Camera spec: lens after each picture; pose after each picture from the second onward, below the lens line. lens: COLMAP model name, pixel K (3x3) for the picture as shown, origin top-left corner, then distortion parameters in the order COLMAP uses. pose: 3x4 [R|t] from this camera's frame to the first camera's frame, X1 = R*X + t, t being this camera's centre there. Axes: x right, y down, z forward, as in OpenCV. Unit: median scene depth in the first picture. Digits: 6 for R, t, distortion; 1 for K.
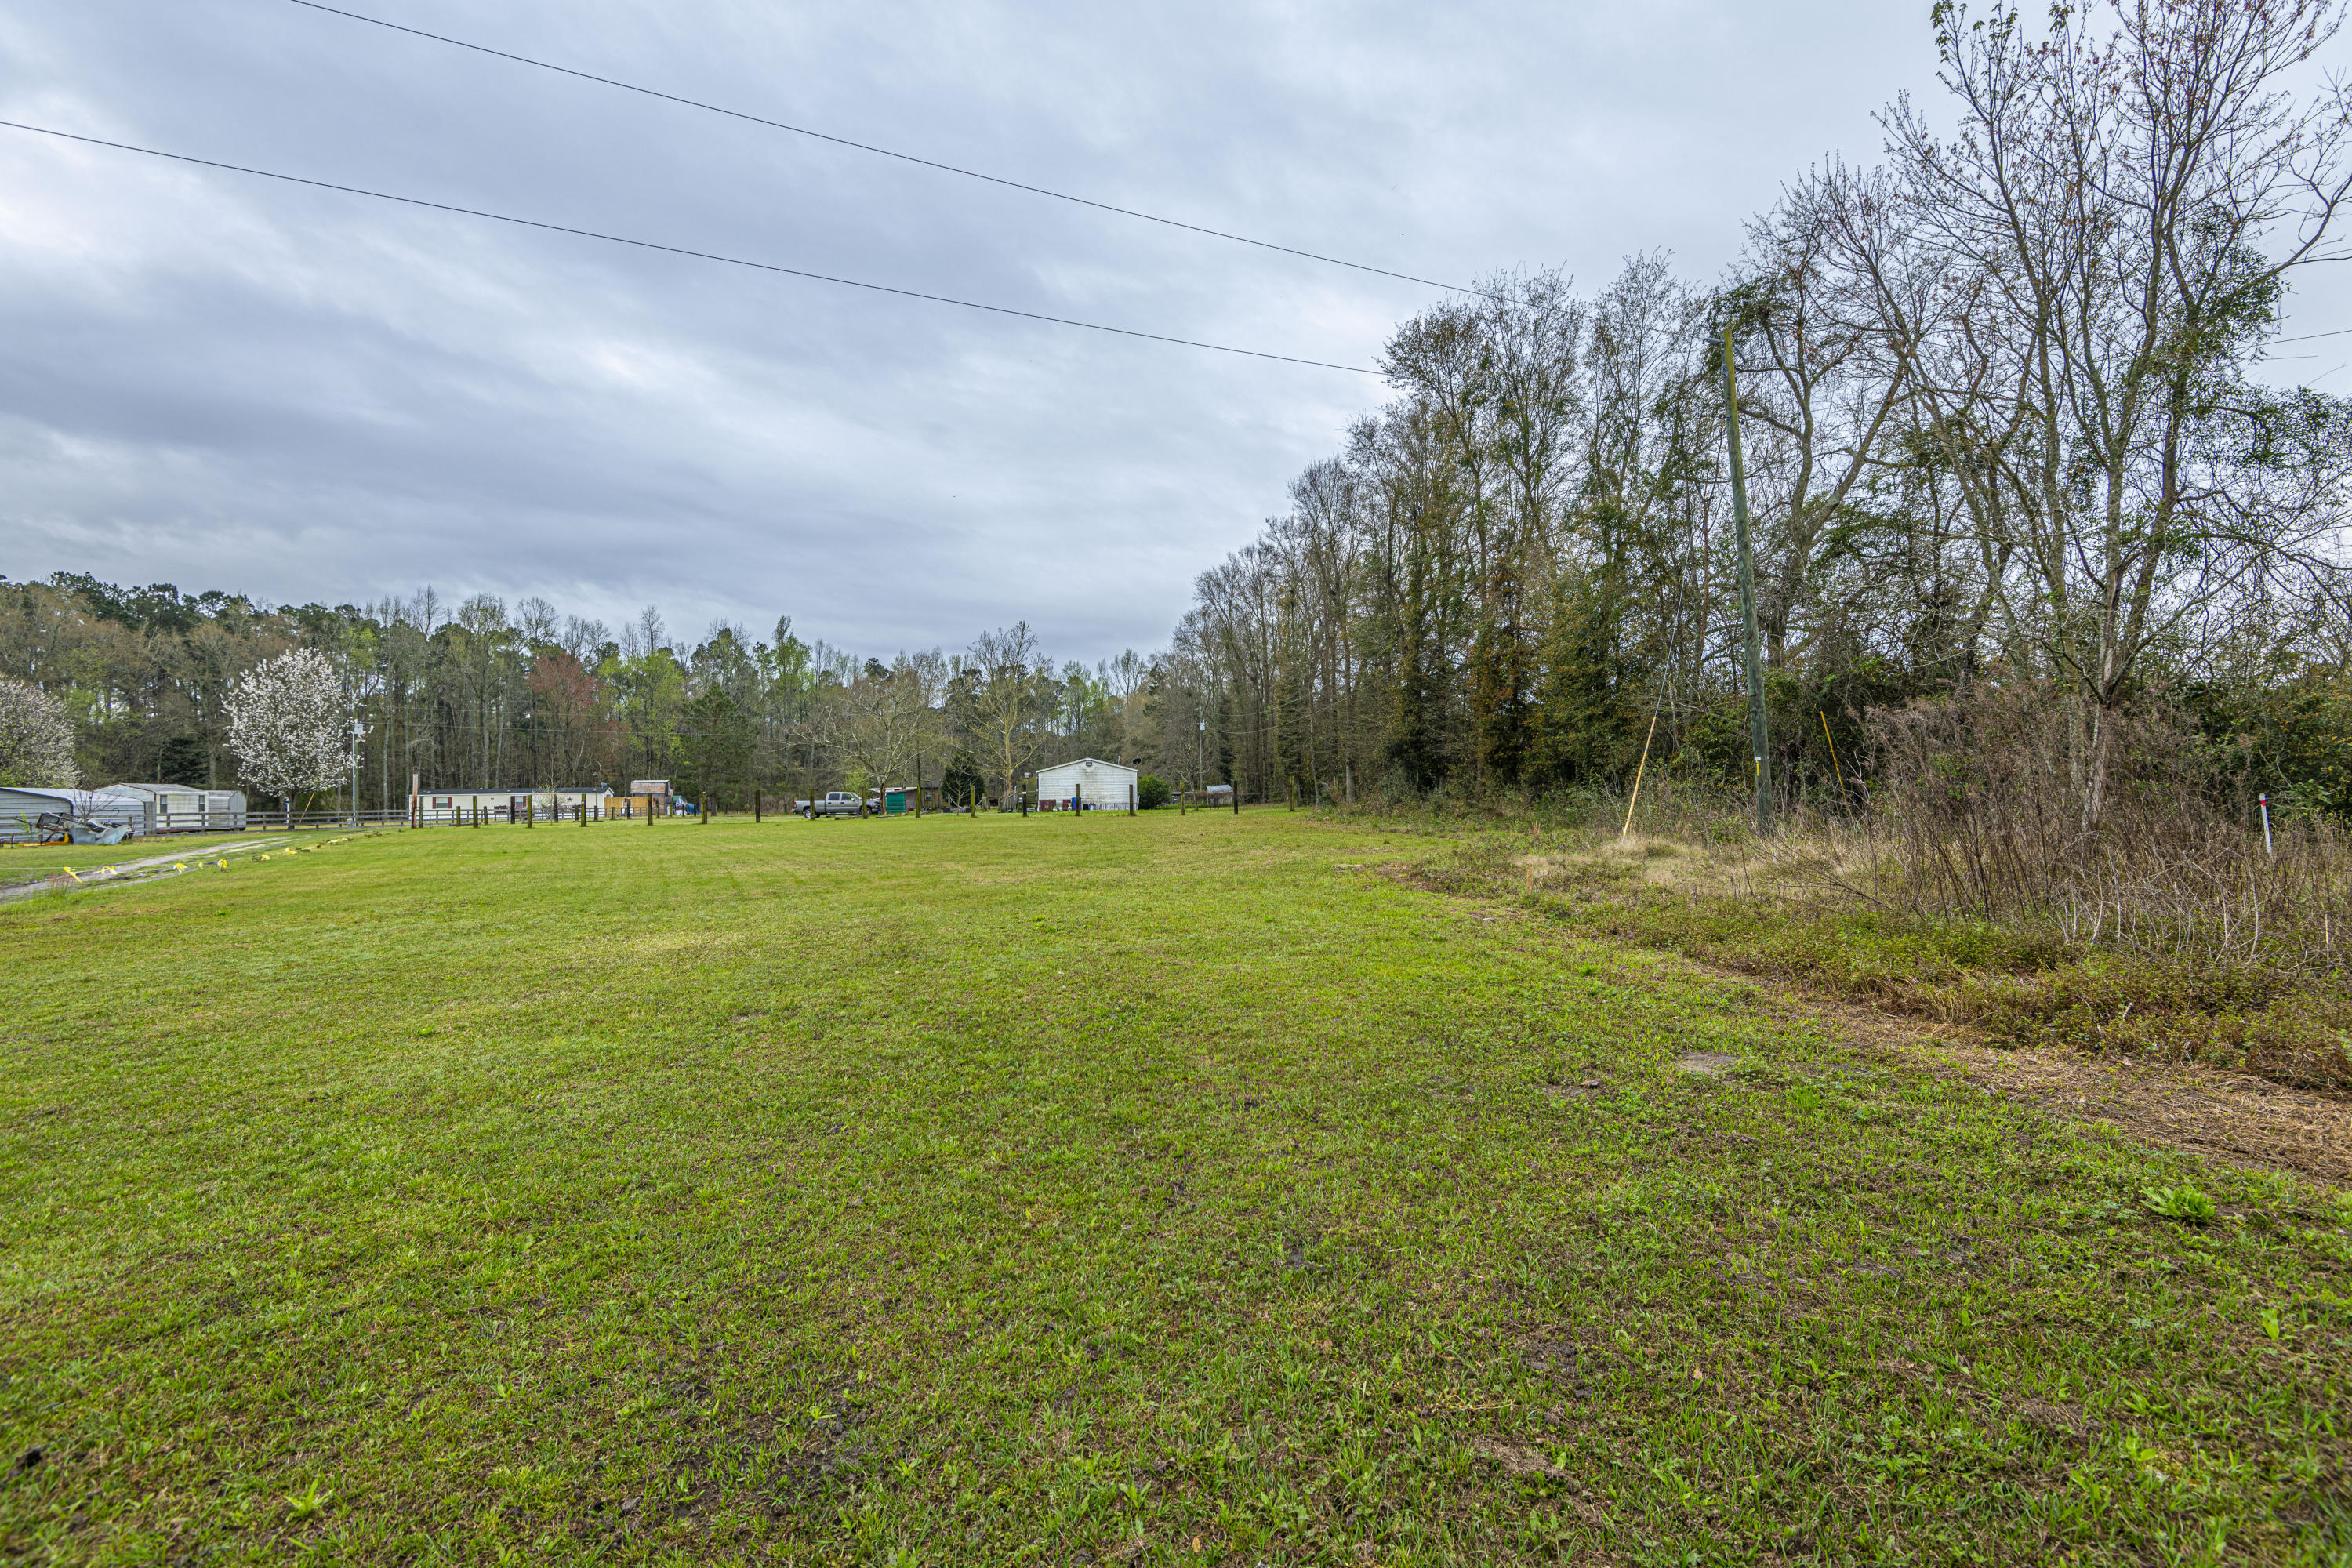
lens RADIAL K [[1056.2, 0, 1172.0], [0, 1056.2, 803.8], [0, 0, 1]] dist [0.027824, -0.005272]
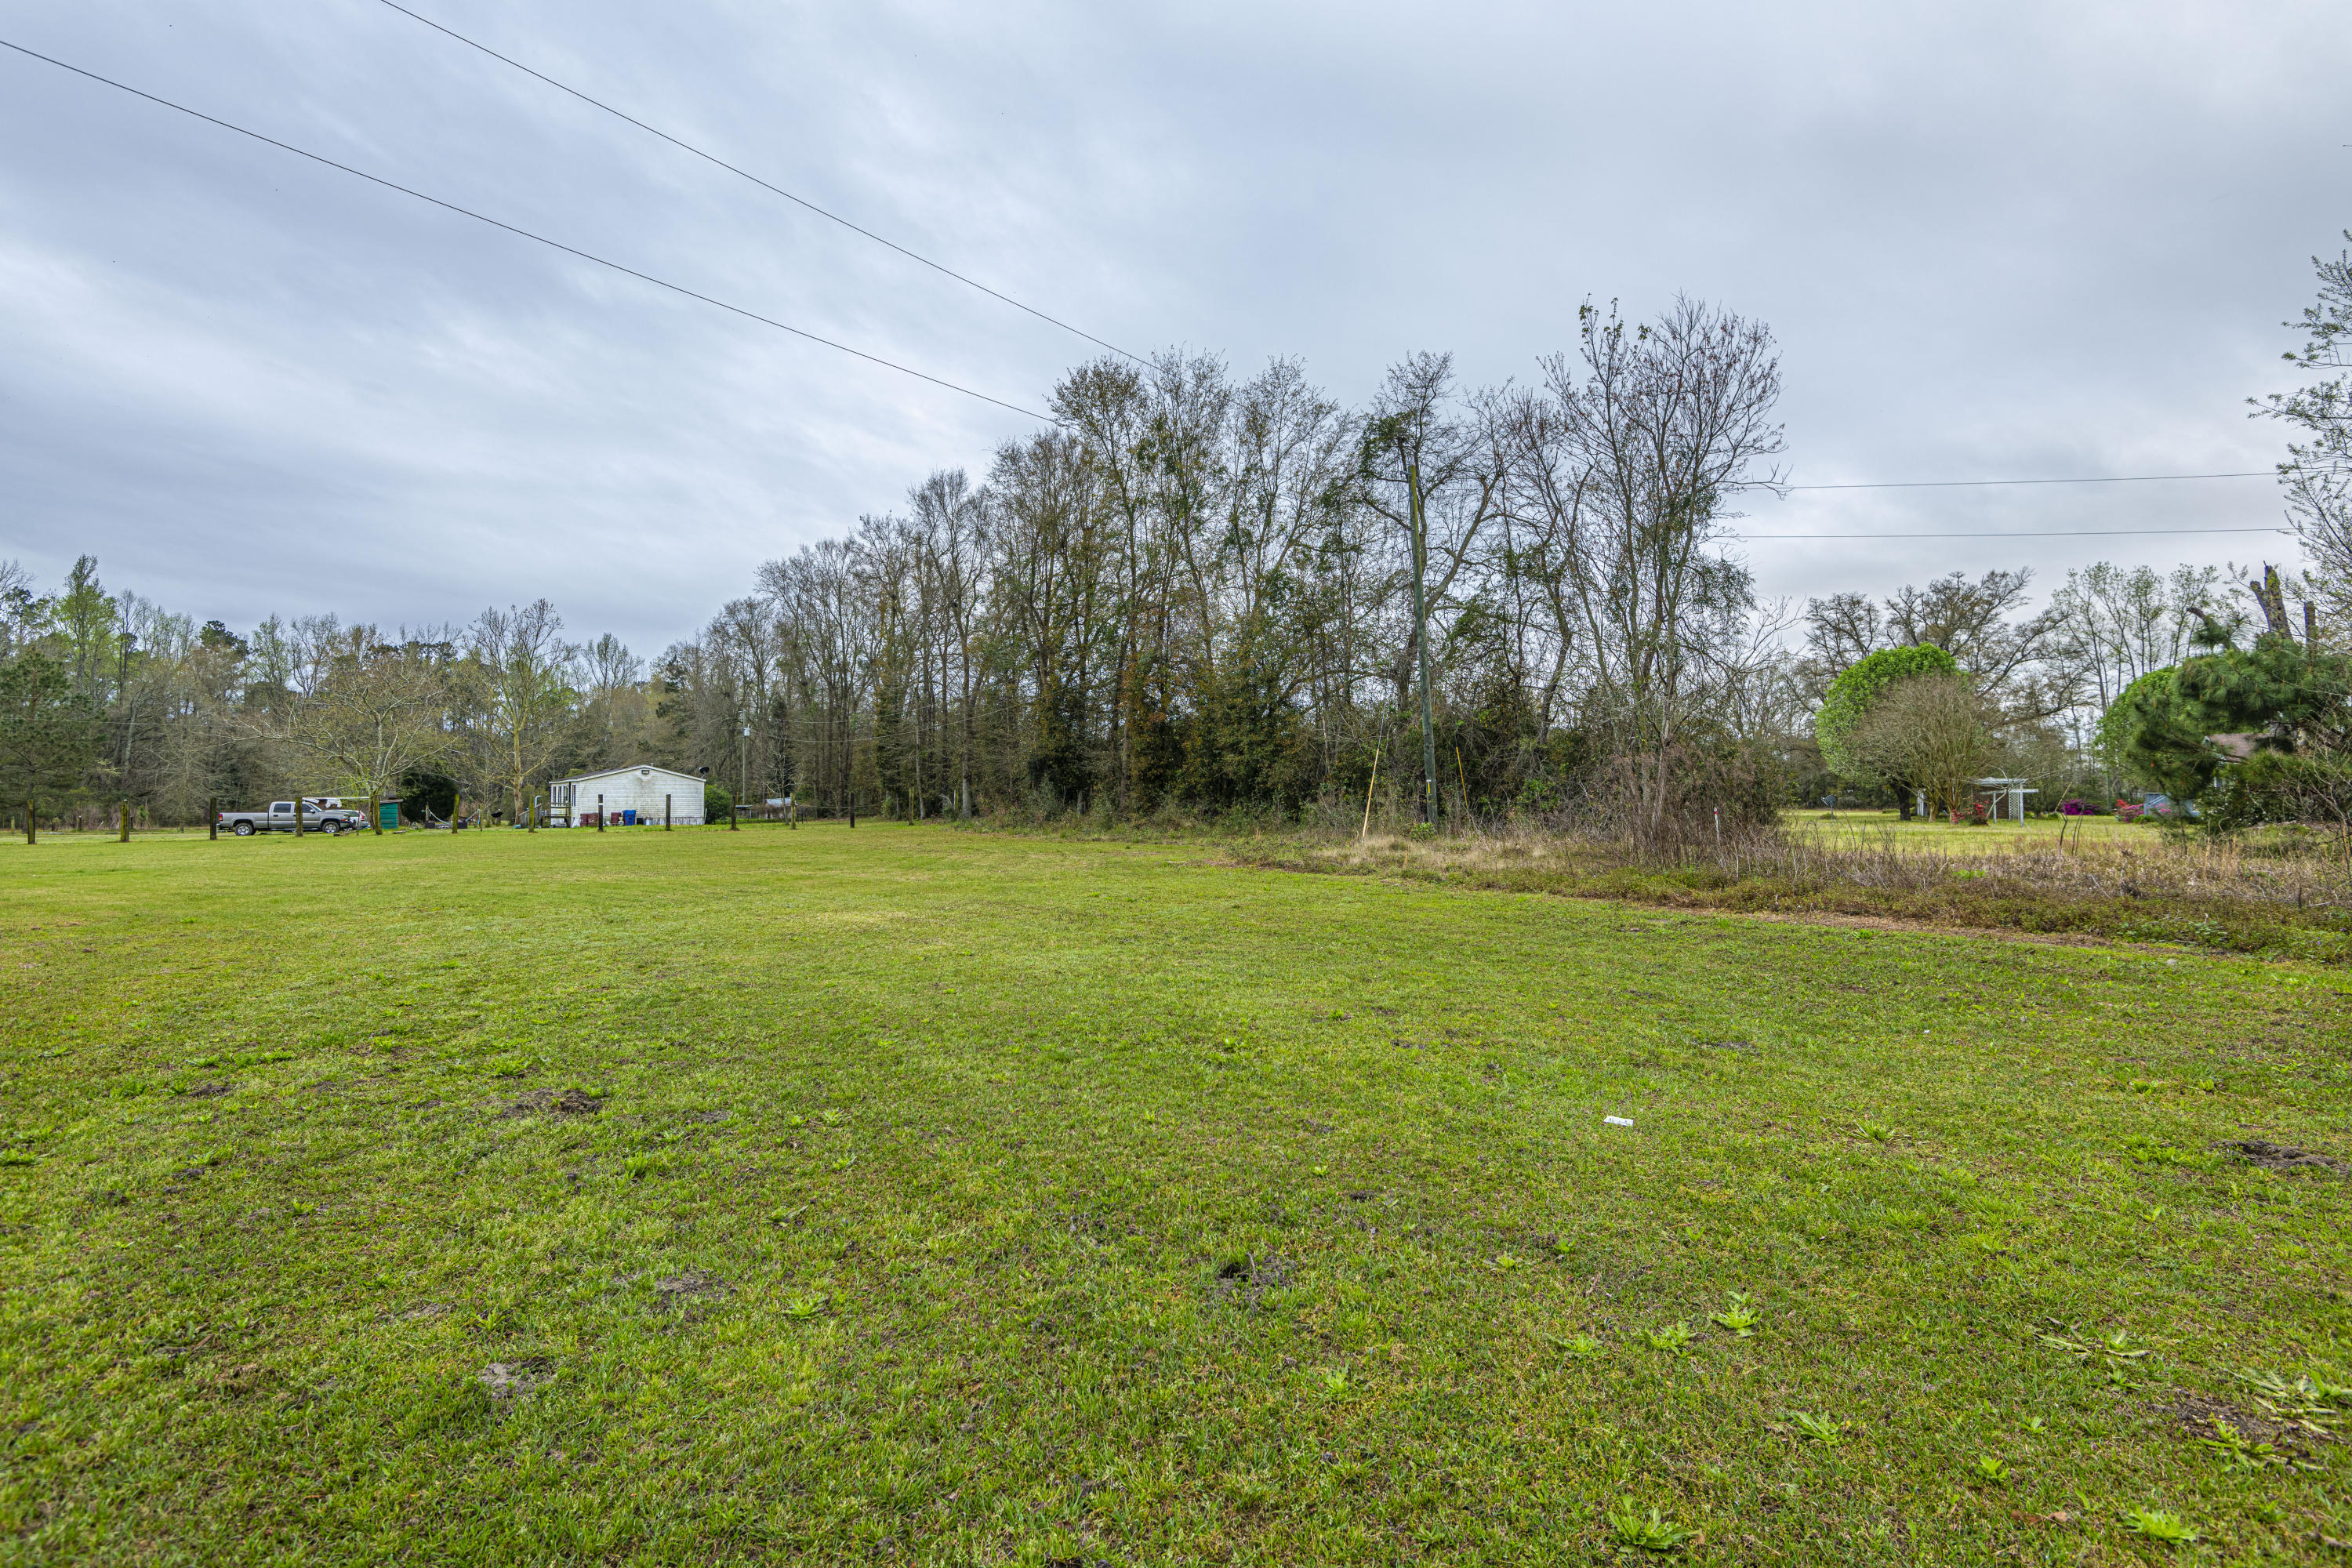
lens RADIAL K [[1157.2, 0, 1174.3], [0, 1157.2, 778.9], [0, 0, 1]] dist [0.001803, -0.000250]
pose [[0.900141, 0.016587, 0.435283, -0.150237], [-0.001146, 0.999362, -0.035711, 0.002294], [-0.435598, 0.031646, 0.899585, -0.065021]]
